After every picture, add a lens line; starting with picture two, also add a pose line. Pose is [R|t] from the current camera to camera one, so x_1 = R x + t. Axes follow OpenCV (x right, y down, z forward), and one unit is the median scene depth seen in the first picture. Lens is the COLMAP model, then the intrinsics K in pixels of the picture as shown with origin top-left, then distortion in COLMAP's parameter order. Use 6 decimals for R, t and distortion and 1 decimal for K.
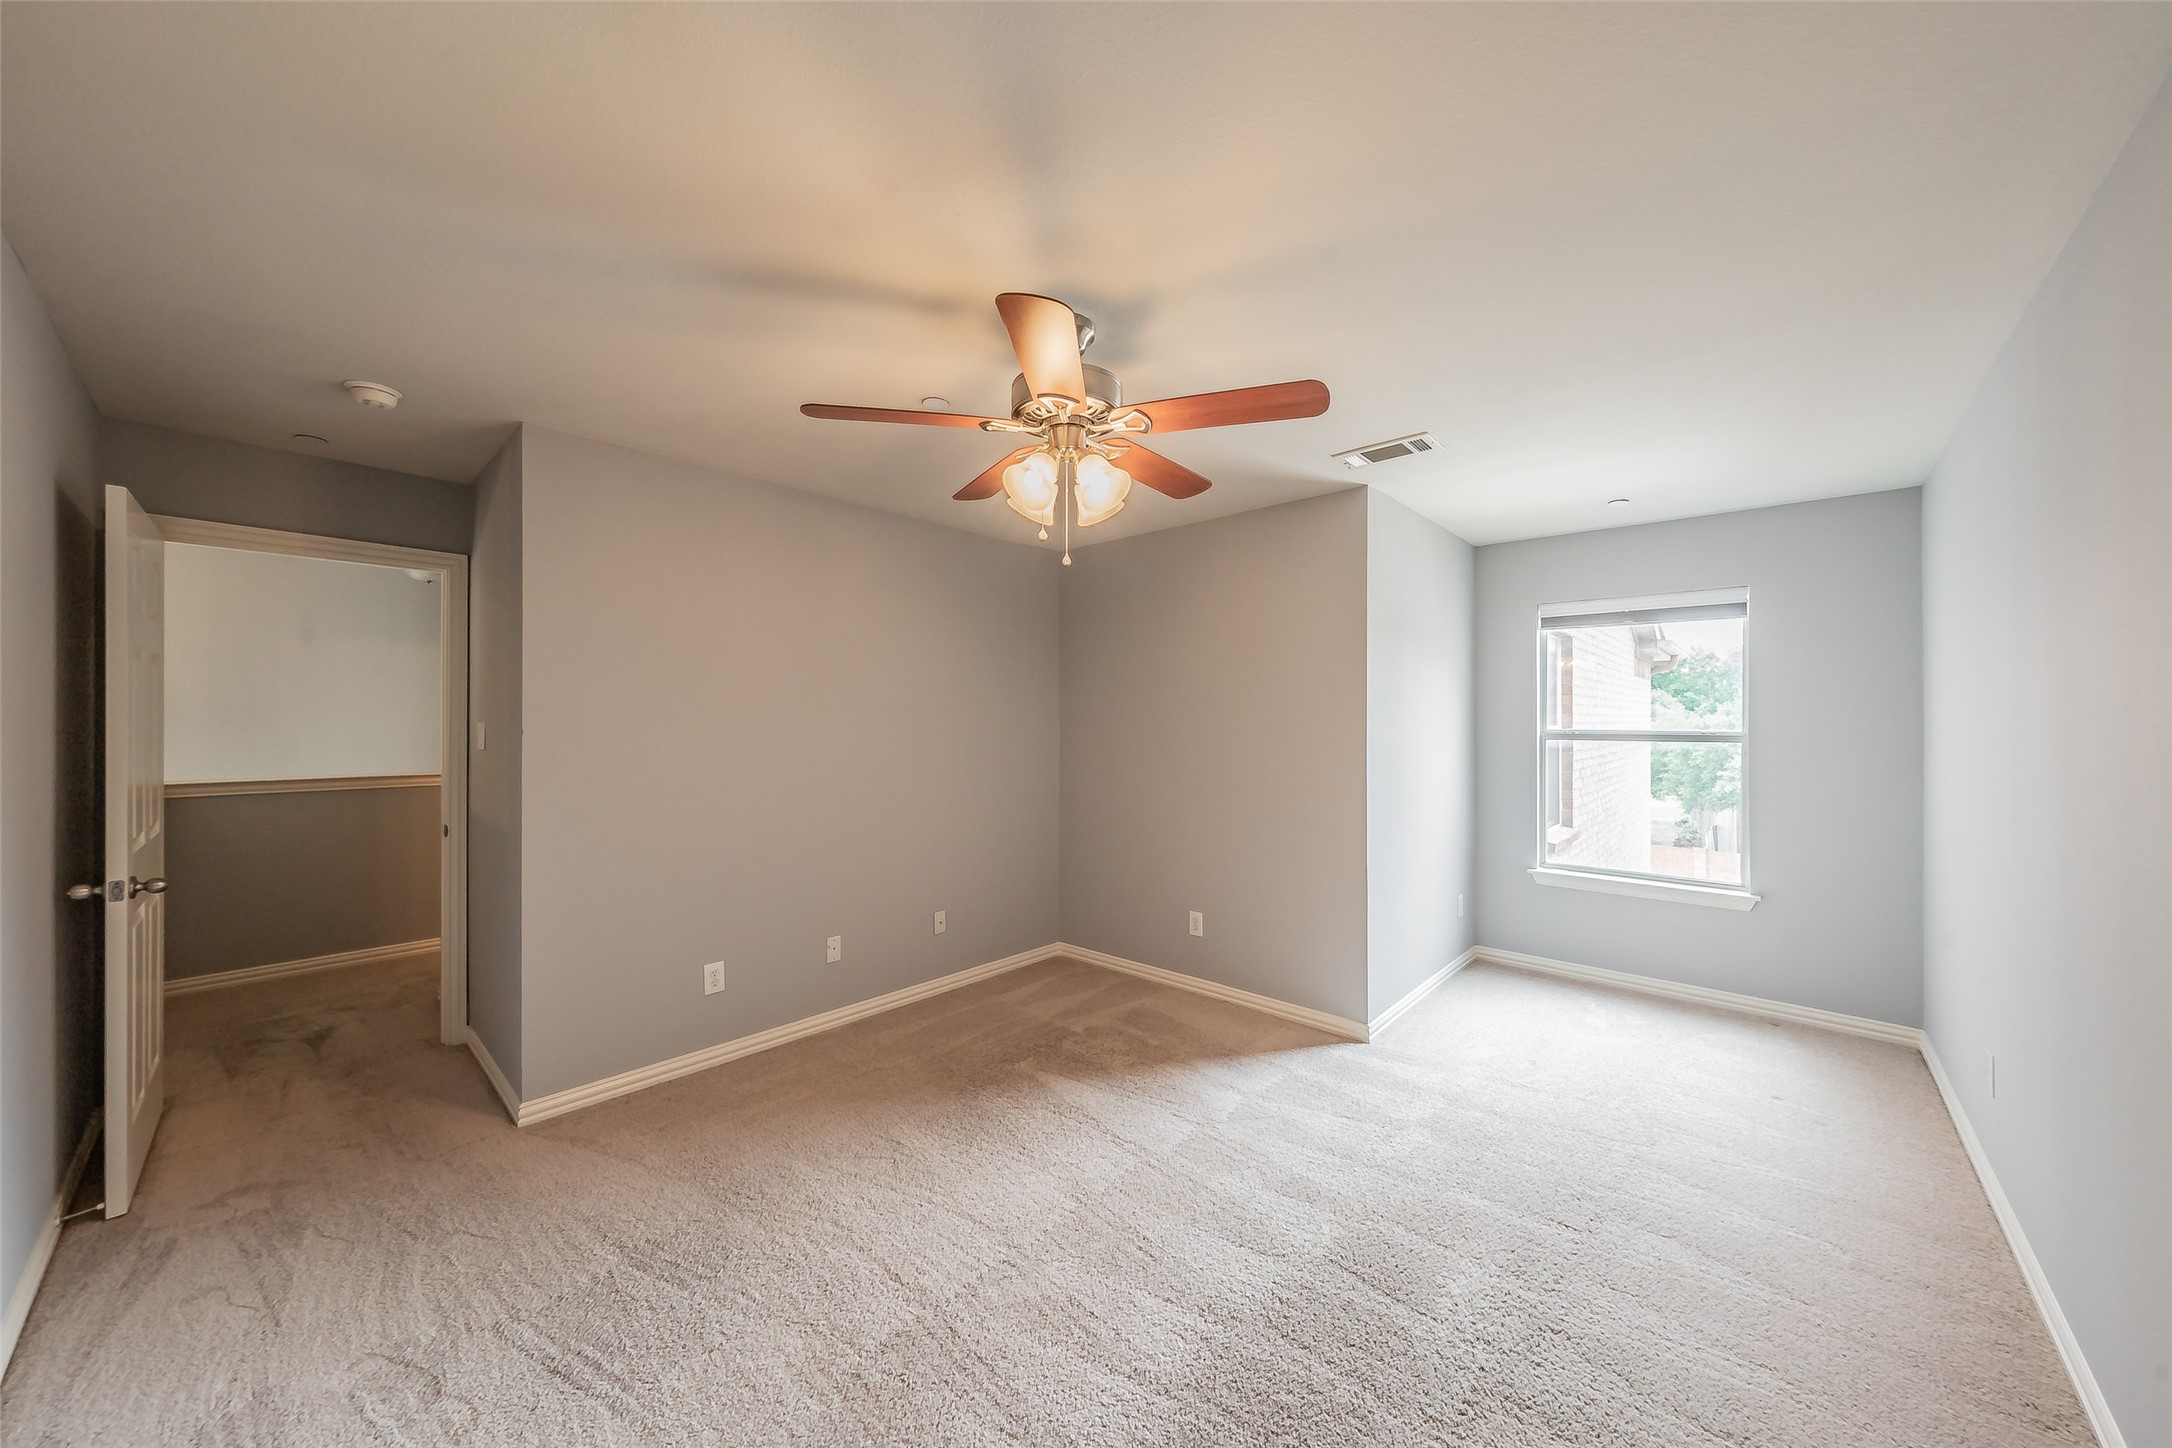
lens RADIAL K [[793.5, 0, 1085.1], [0, 793.5, 717.0], [0, 0, 1]] dist [0.000503, 0.000027]
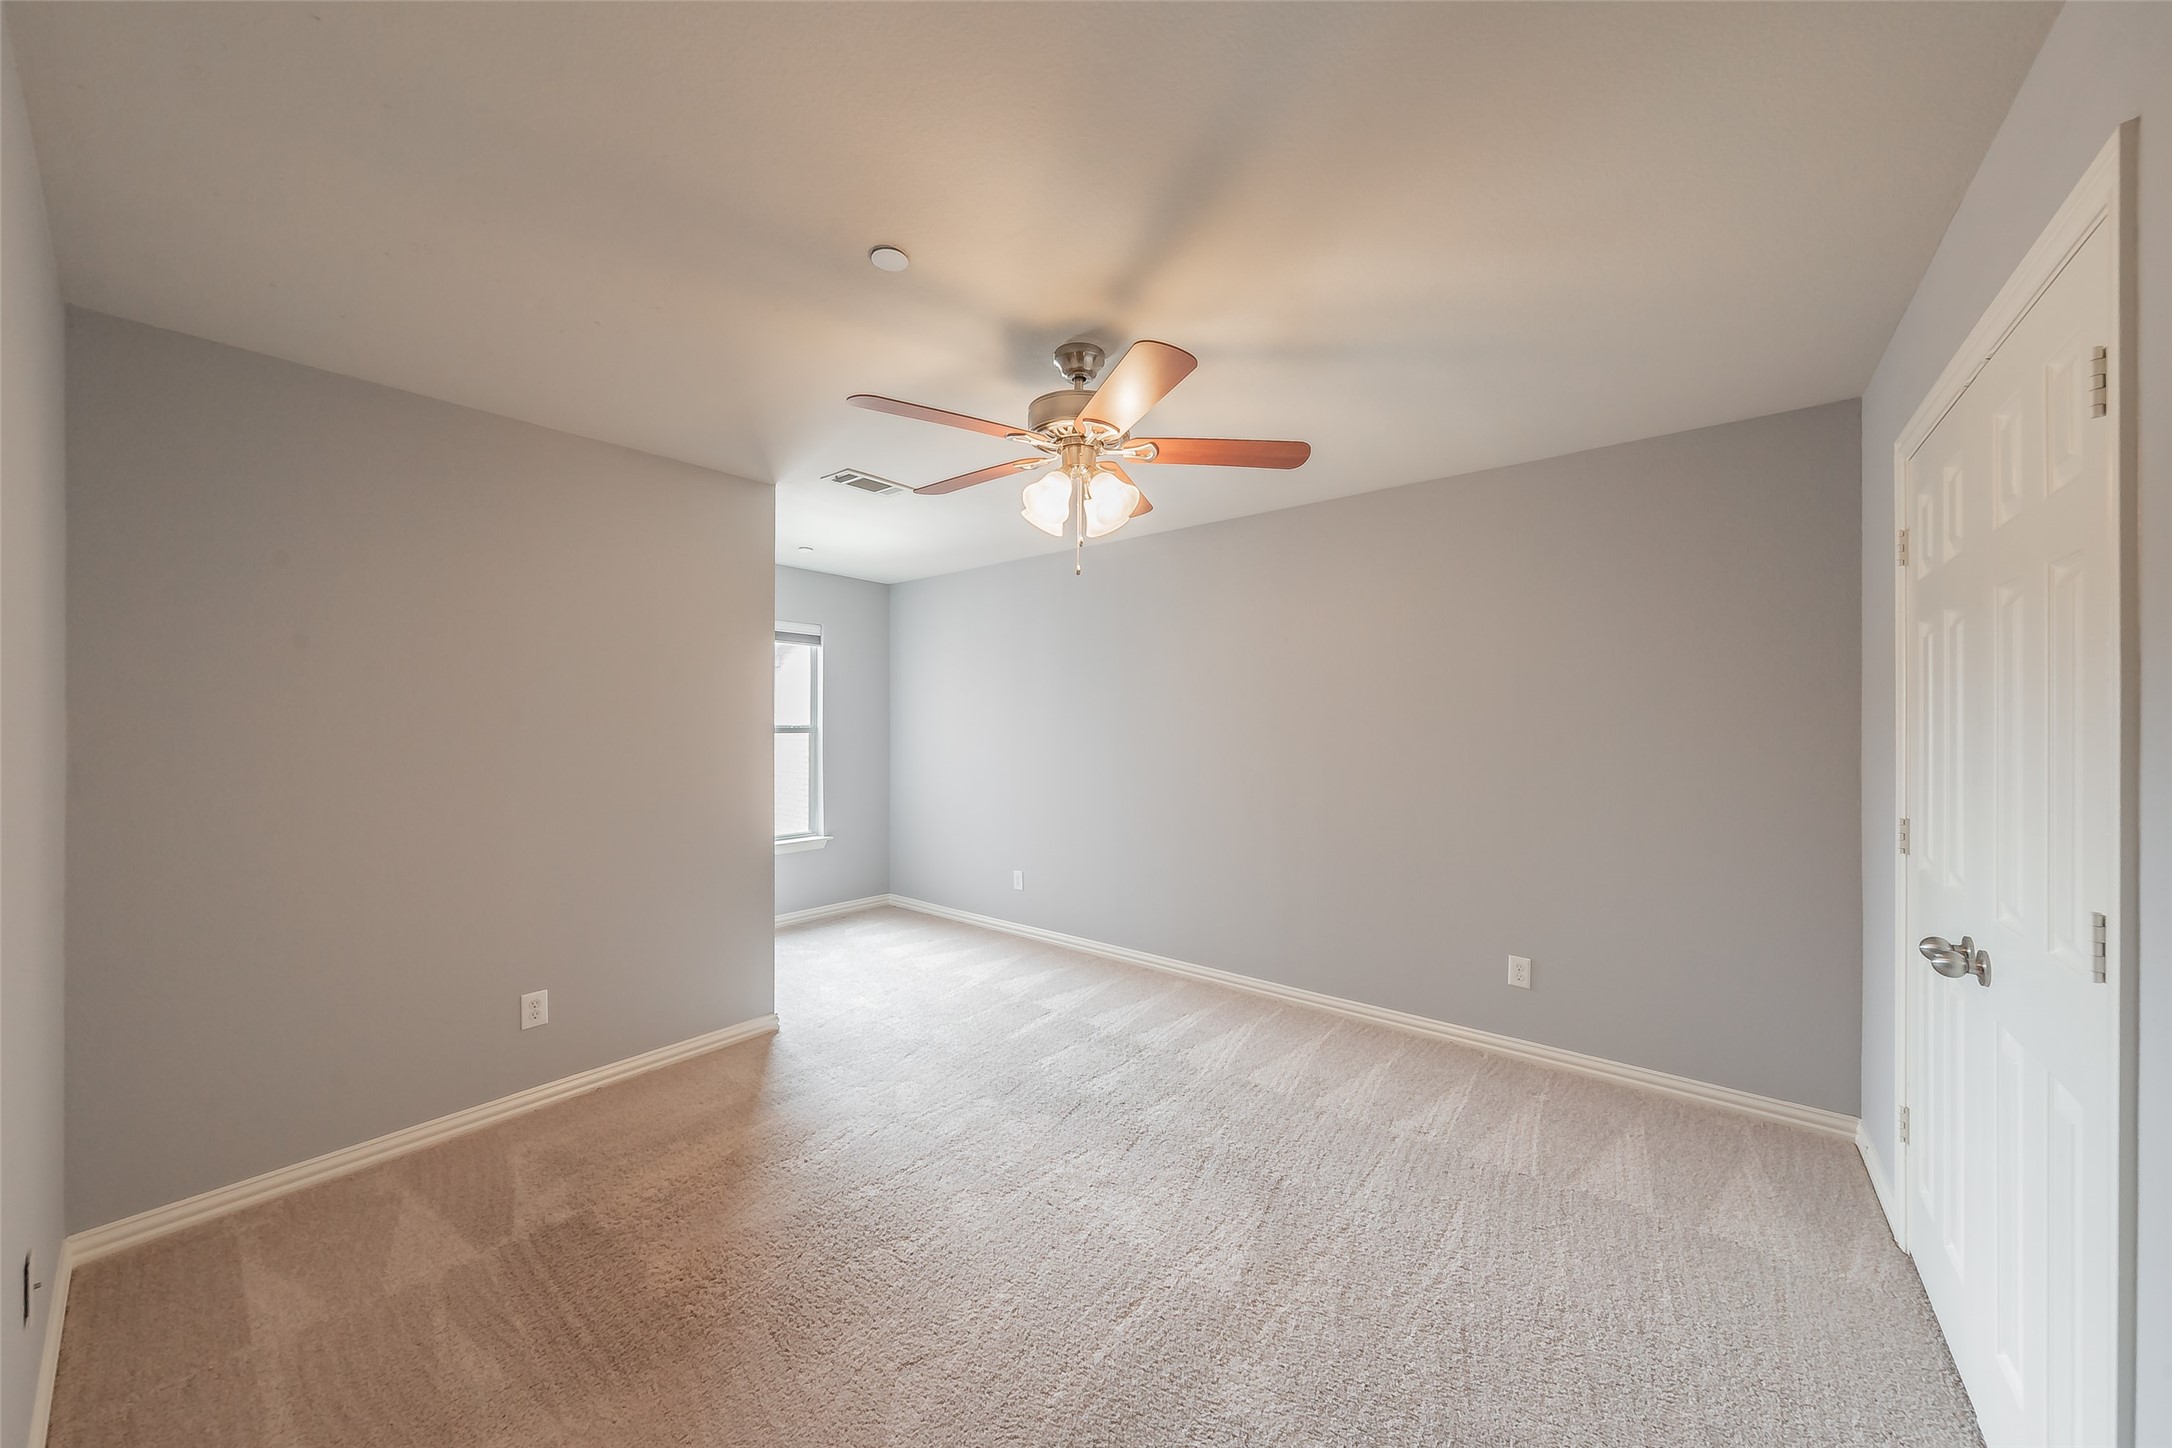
lens RADIAL K [[793.5, 0, 1085.1], [0, 793.5, 717.0], [0, 0, 1]] dist [0.000503, 0.000027]
pose [[-0.095451, 0.003031, 0.995430, -0.651060], [0.001960, 0.999994, -0.002856, 0.010107], [-0.995432, 0.001678, -0.095456, 0.644184]]
